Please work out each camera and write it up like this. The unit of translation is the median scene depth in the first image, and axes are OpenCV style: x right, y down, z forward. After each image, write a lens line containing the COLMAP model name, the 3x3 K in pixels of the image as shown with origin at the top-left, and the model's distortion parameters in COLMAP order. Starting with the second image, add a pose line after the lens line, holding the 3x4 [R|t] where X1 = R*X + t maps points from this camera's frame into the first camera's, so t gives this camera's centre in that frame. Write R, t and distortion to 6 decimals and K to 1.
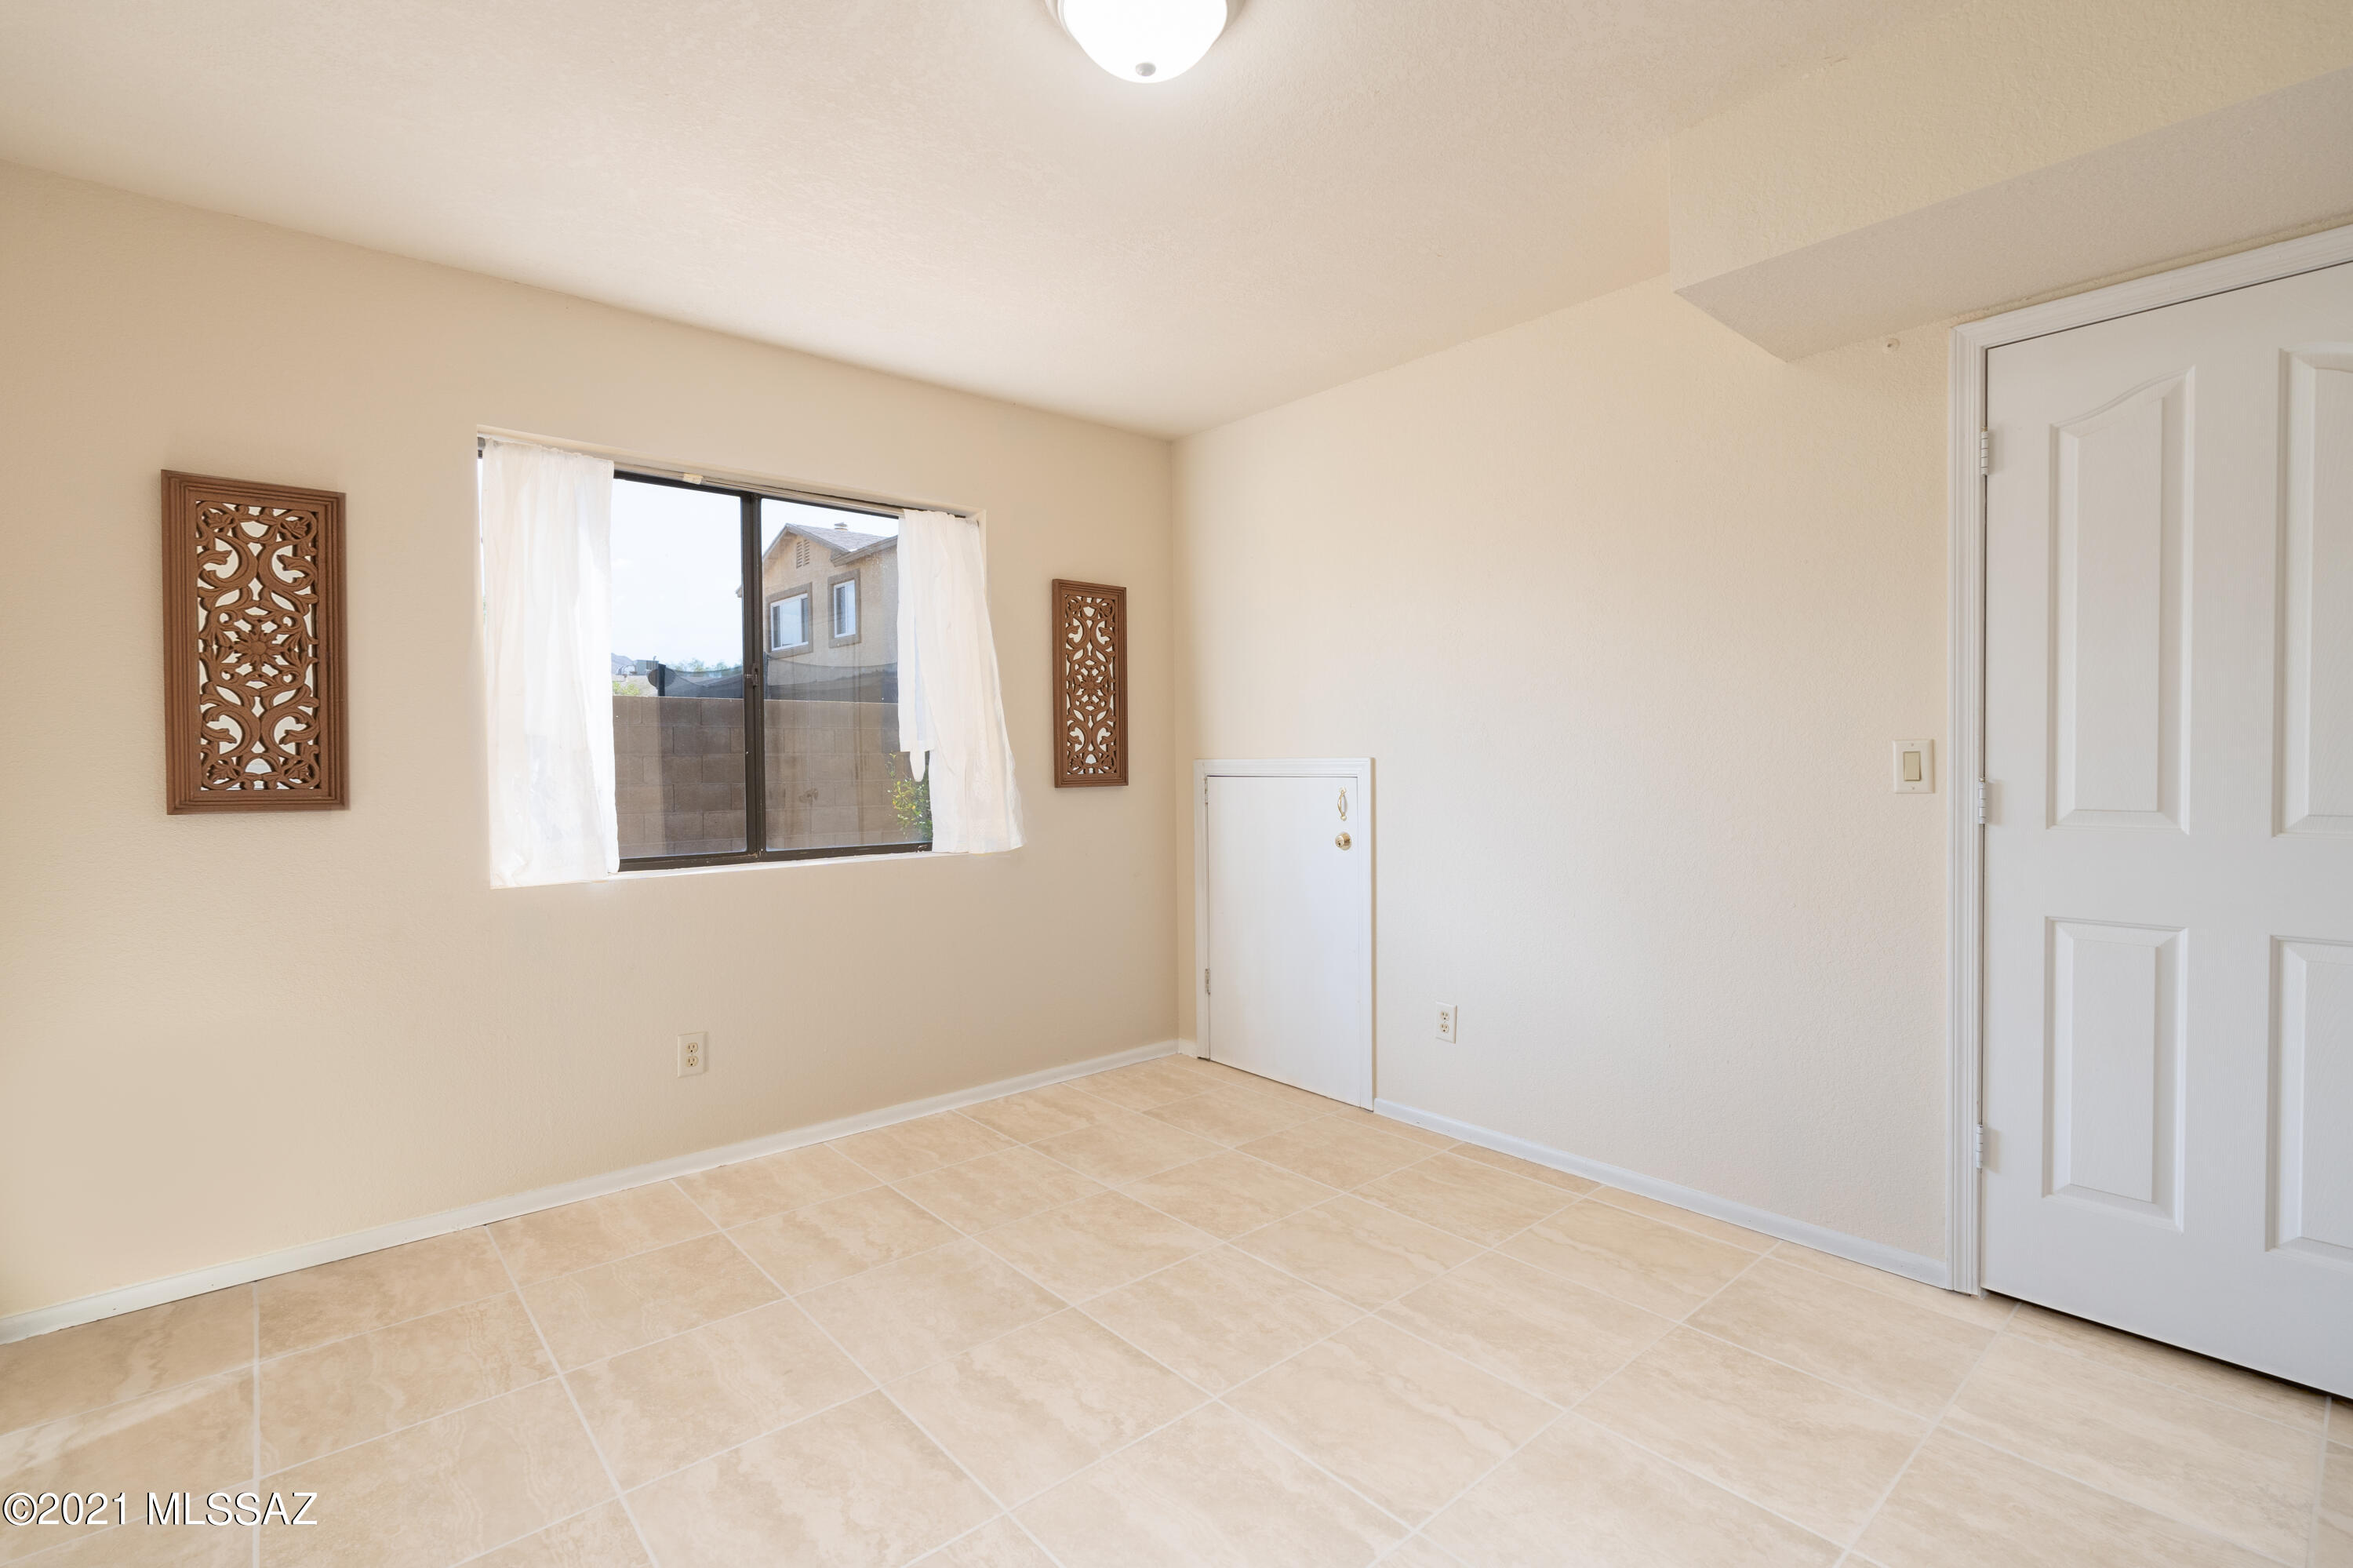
lens RADIAL K [[1069.7, 0, 1190.6], [0, 1069.7, 794.4], [0, 0, 1]] dist [-0.014853, 0.004836]
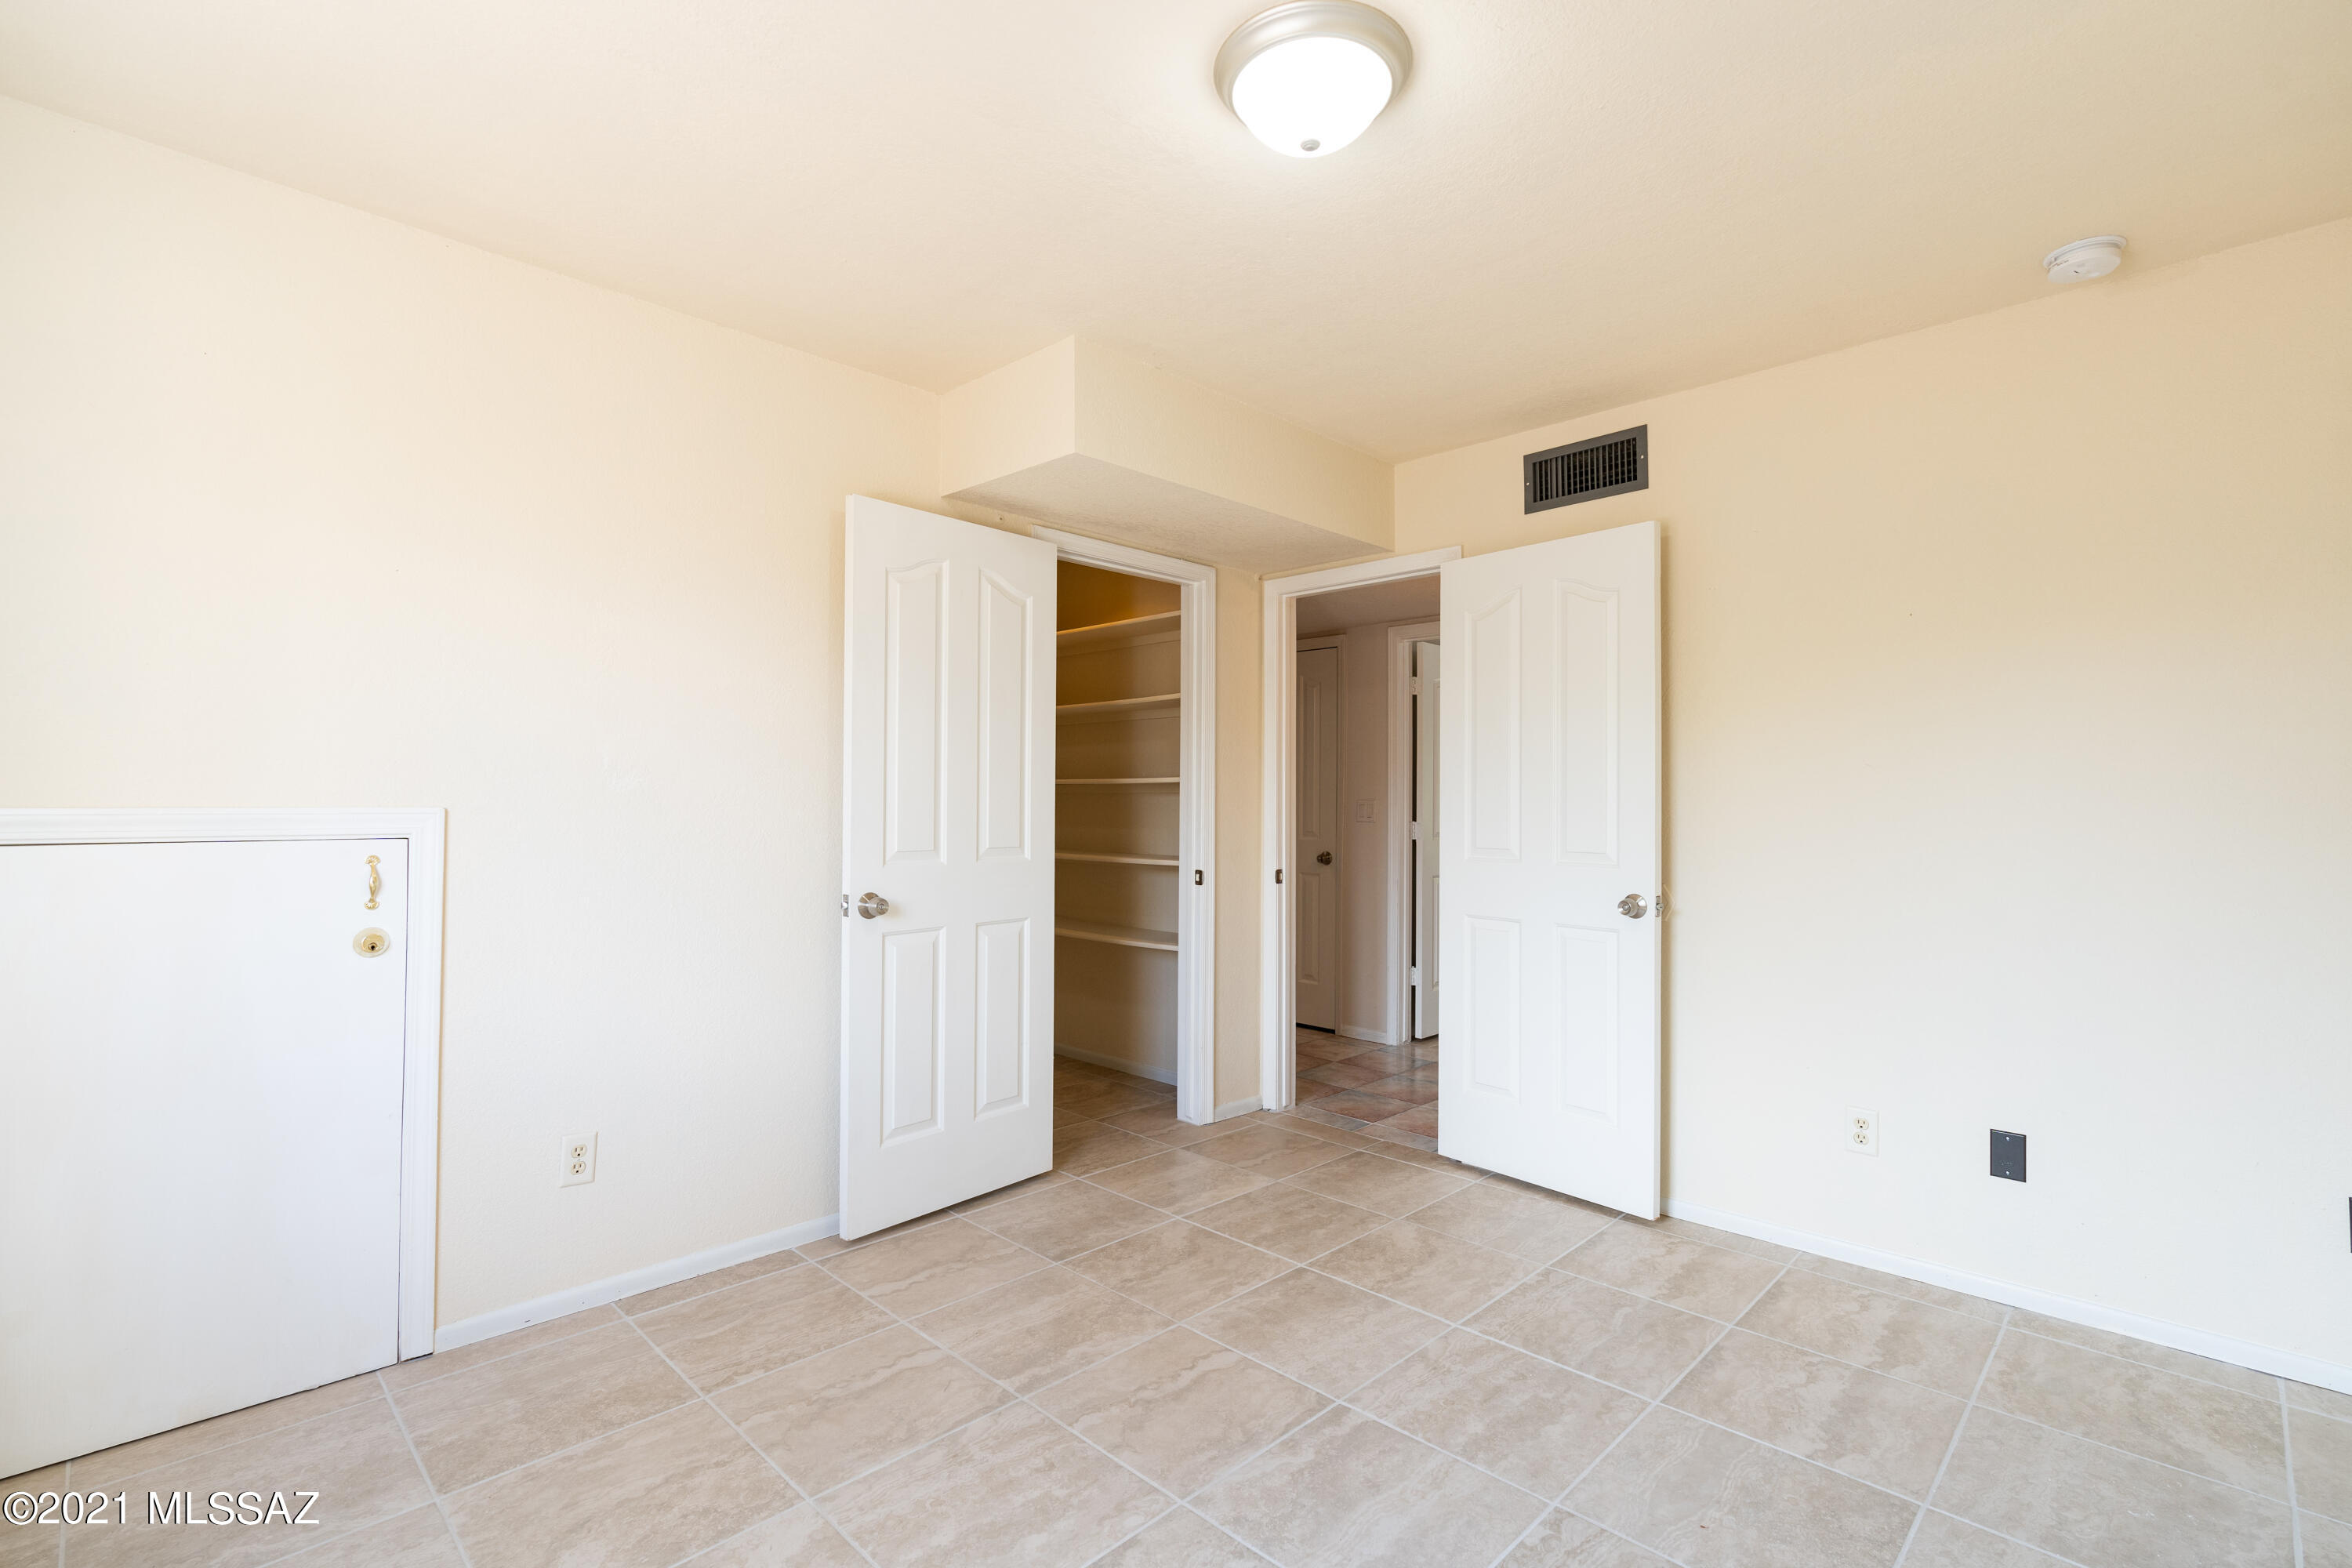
lens RADIAL K [[1069.2, 0, 1179.1], [0, 1069.2, 769.5], [0, 0, 1]] dist [-0.014853, 0.004836]
pose [[-0.058304, 0.035859, 0.997655, -0.802178], [0.034564, 0.998828, -0.033882, -0.030088], [-0.997700, 0.032508, -0.059475, 0.907978]]
